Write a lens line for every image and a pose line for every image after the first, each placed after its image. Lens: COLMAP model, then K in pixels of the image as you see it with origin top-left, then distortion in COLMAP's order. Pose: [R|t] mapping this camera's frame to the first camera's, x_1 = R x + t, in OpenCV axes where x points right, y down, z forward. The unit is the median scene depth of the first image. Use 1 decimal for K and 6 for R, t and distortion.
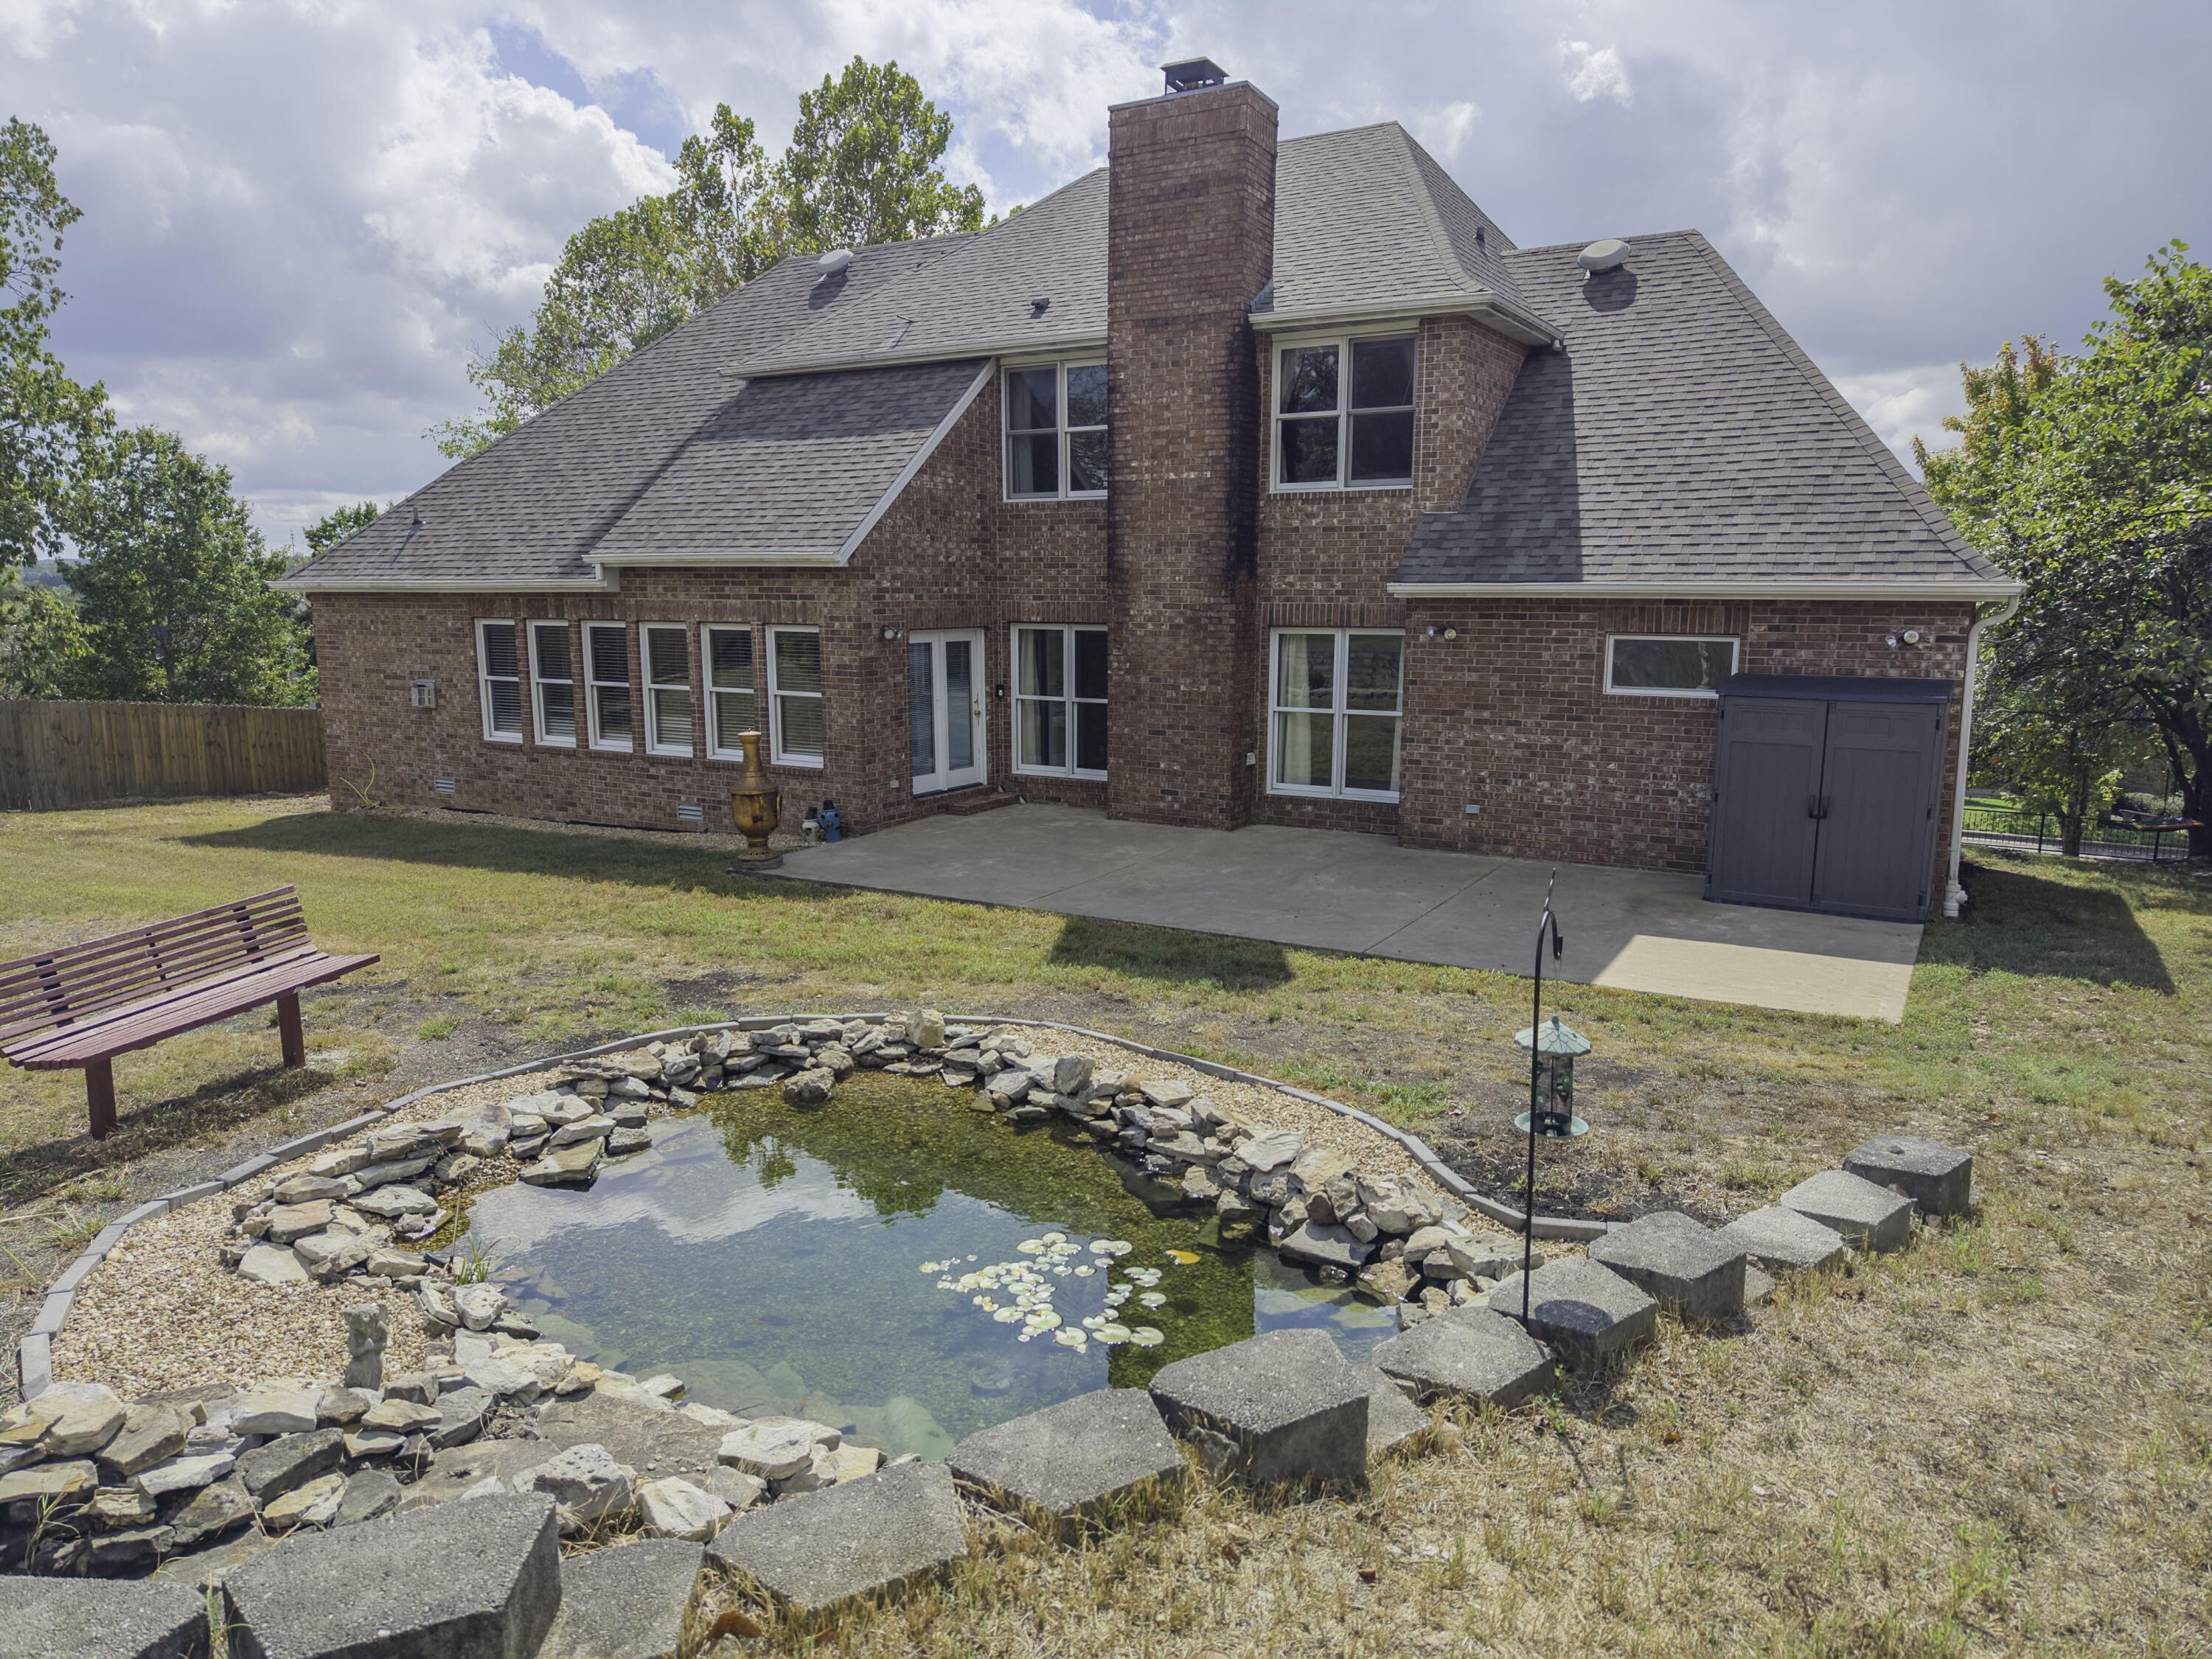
lens RADIAL K [[1423.0, 0, 1102.0], [0, 1423.0, 828.0], [0, 0, 1]] dist [0.006888, 0.003754]
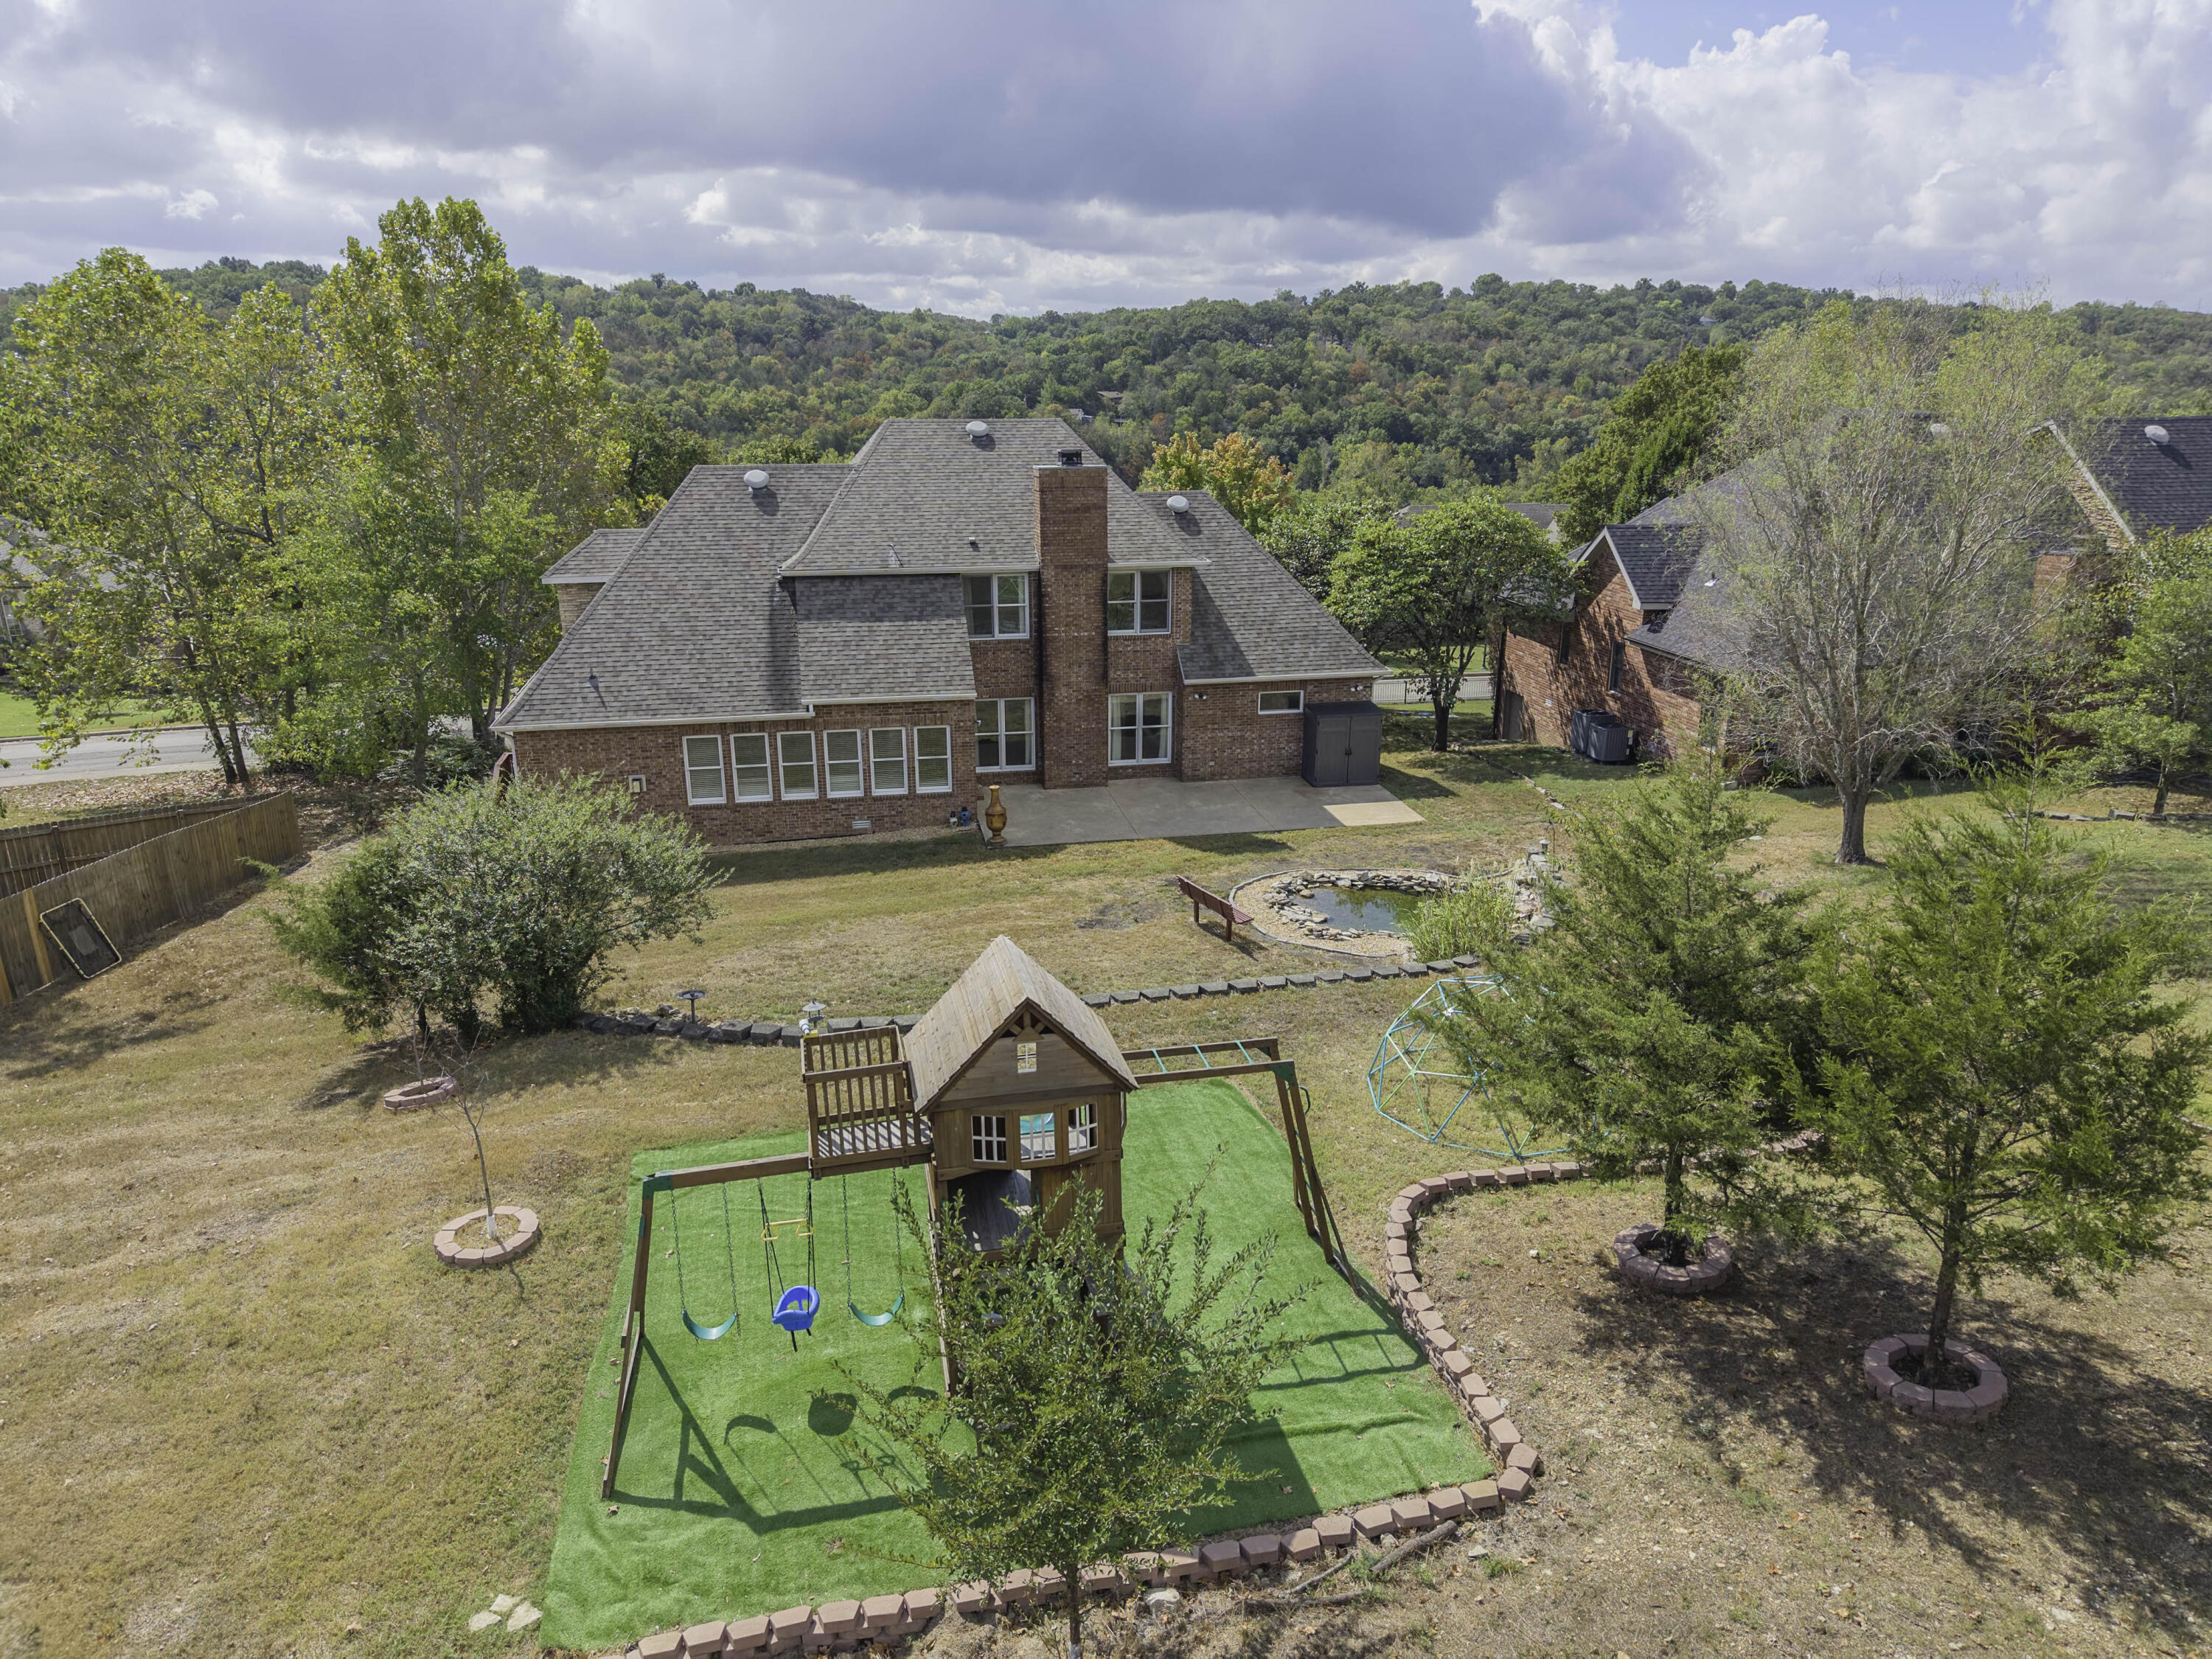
lens RADIAL K [[1423.0, 0, 1108.1], [0, 1423.0, 832.4], [0, 0, 1]] dist [0.006888, 0.003754]
pose [[0.756448, -0.199427, 0.622909, -1.407114], [0.110946, 0.977704, 0.178285, -0.347733], [-0.644576, -0.065754, 0.761708, -0.772088]]
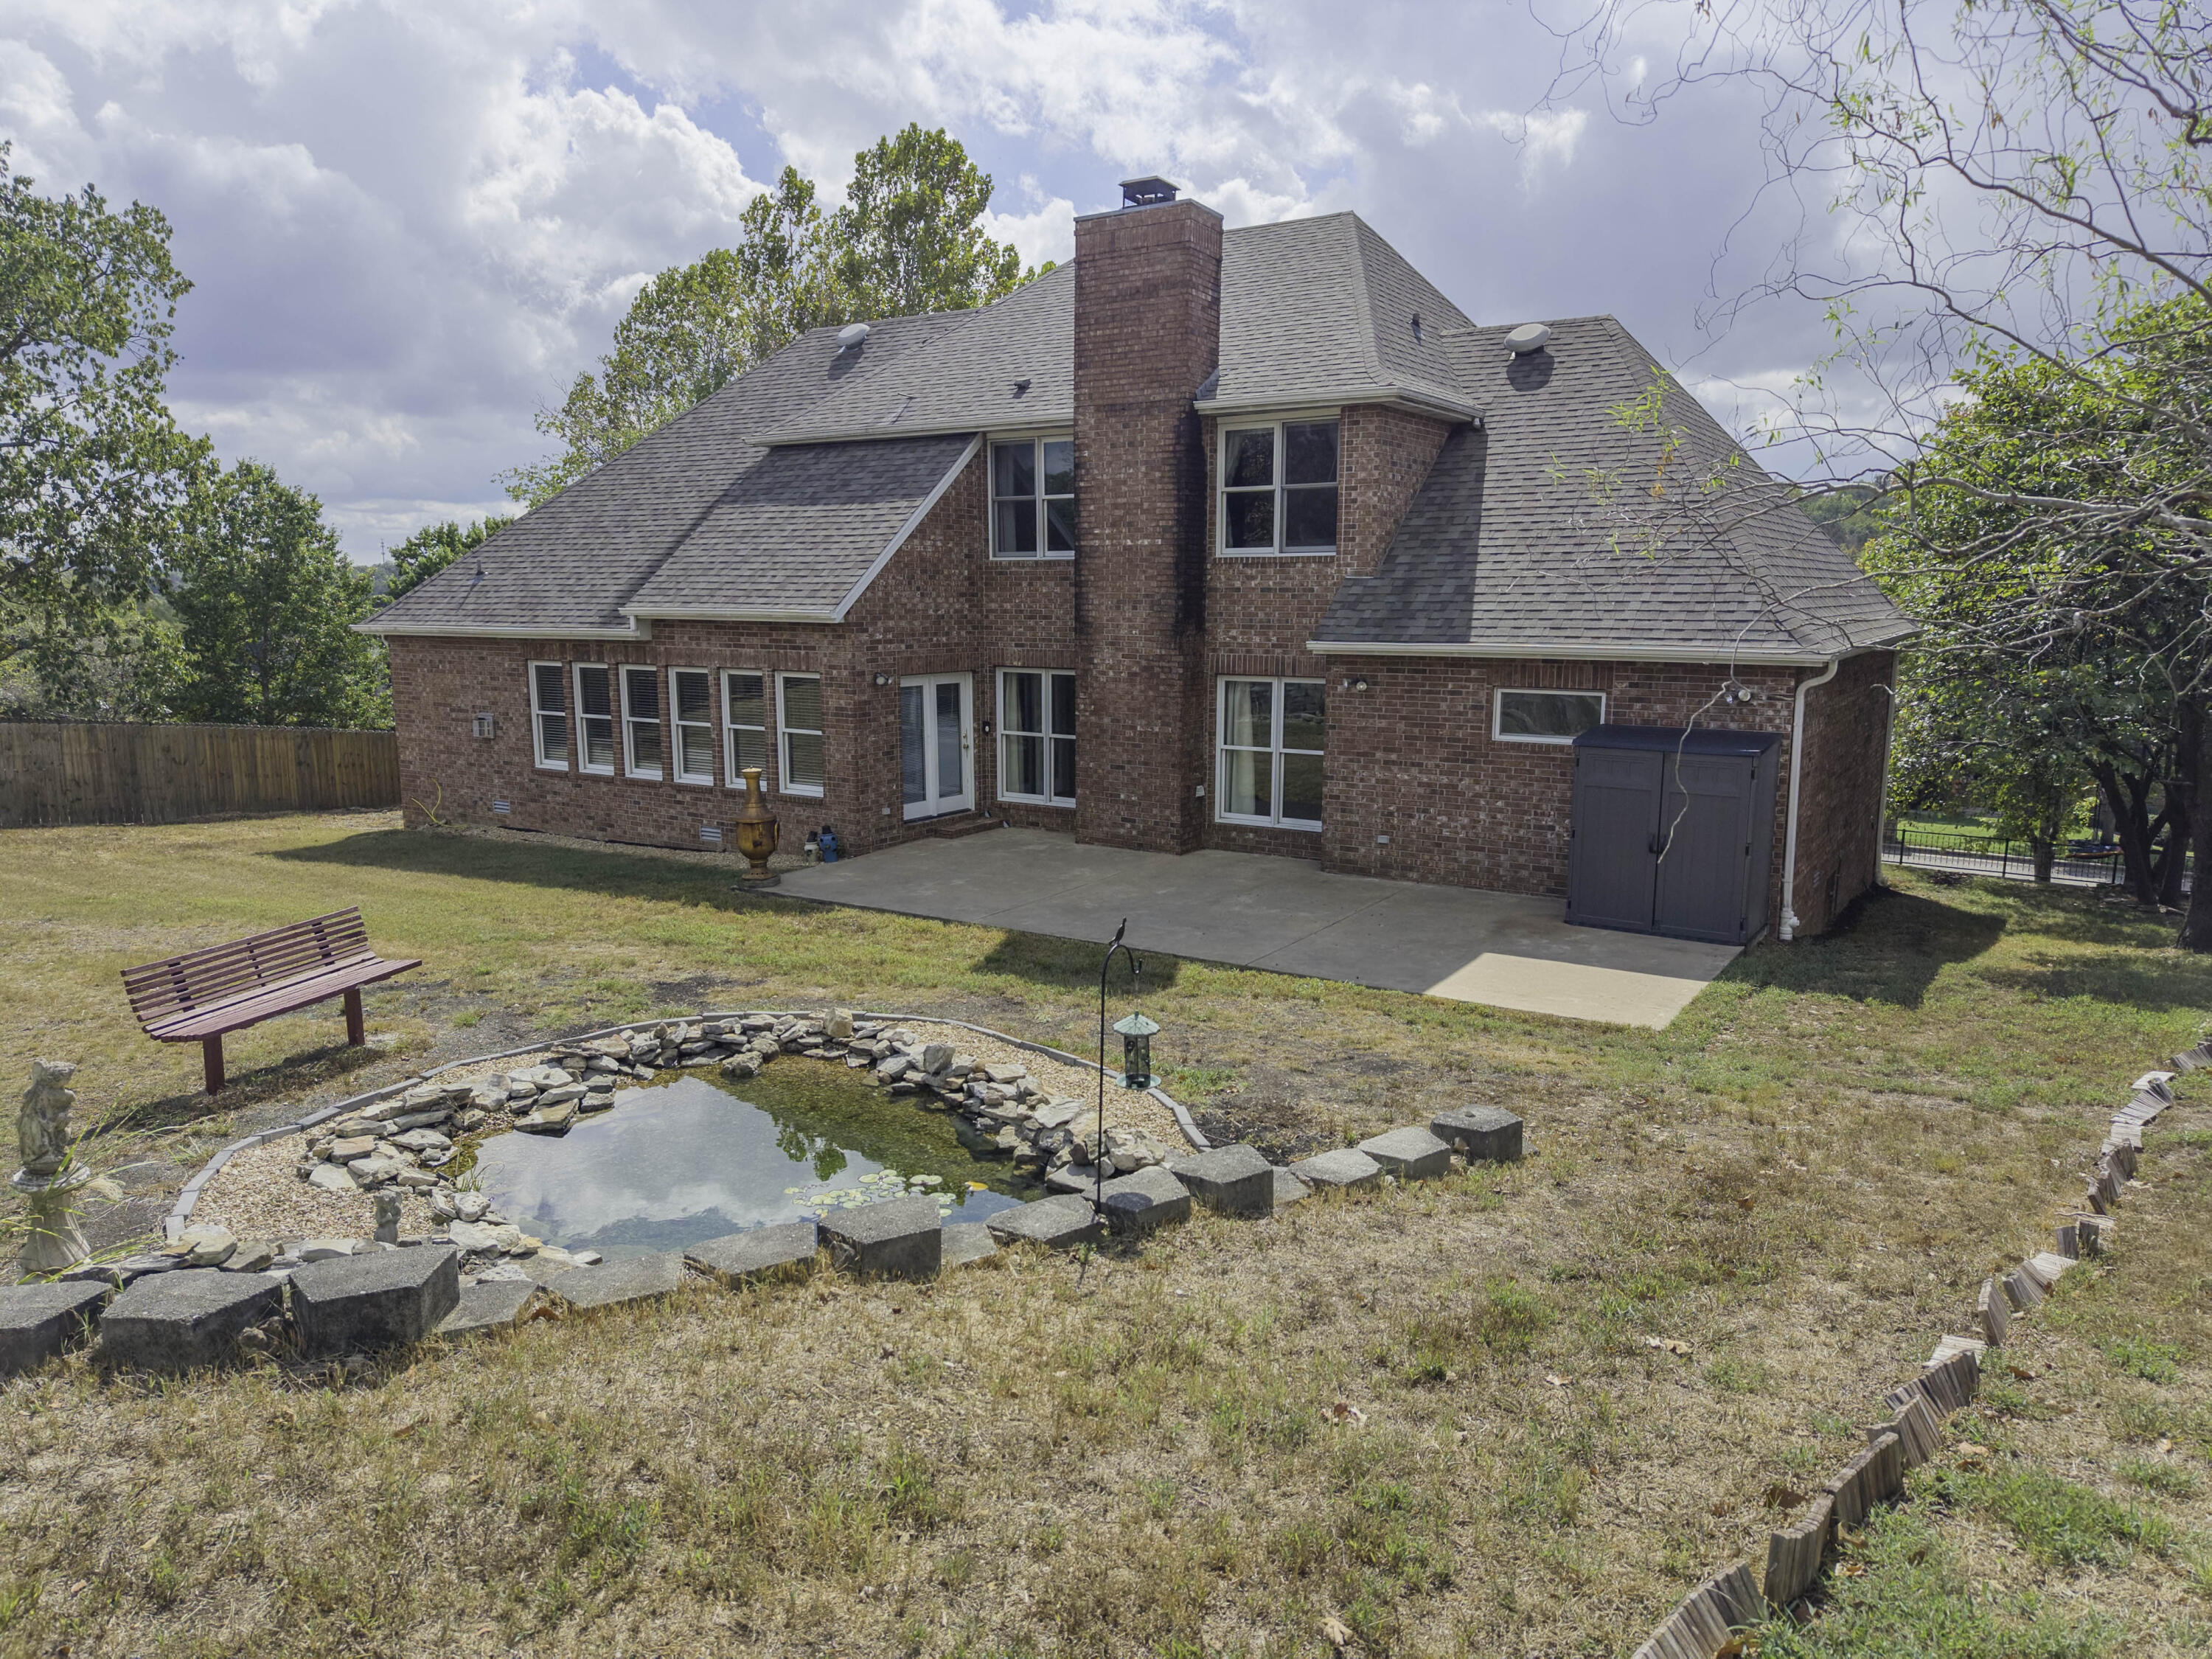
lens RADIAL K [[1423.0, 0, 1110.7], [0, 1423.0, 824.9], [0, 0, 1]] dist [0.006888, 0.003754]
pose [[0.999088, 0.006938, -0.042135, 0.087259], [-0.007216, 0.999953, -0.006444, -0.015239], [0.042089, 0.006743, 0.999091, -0.135714]]
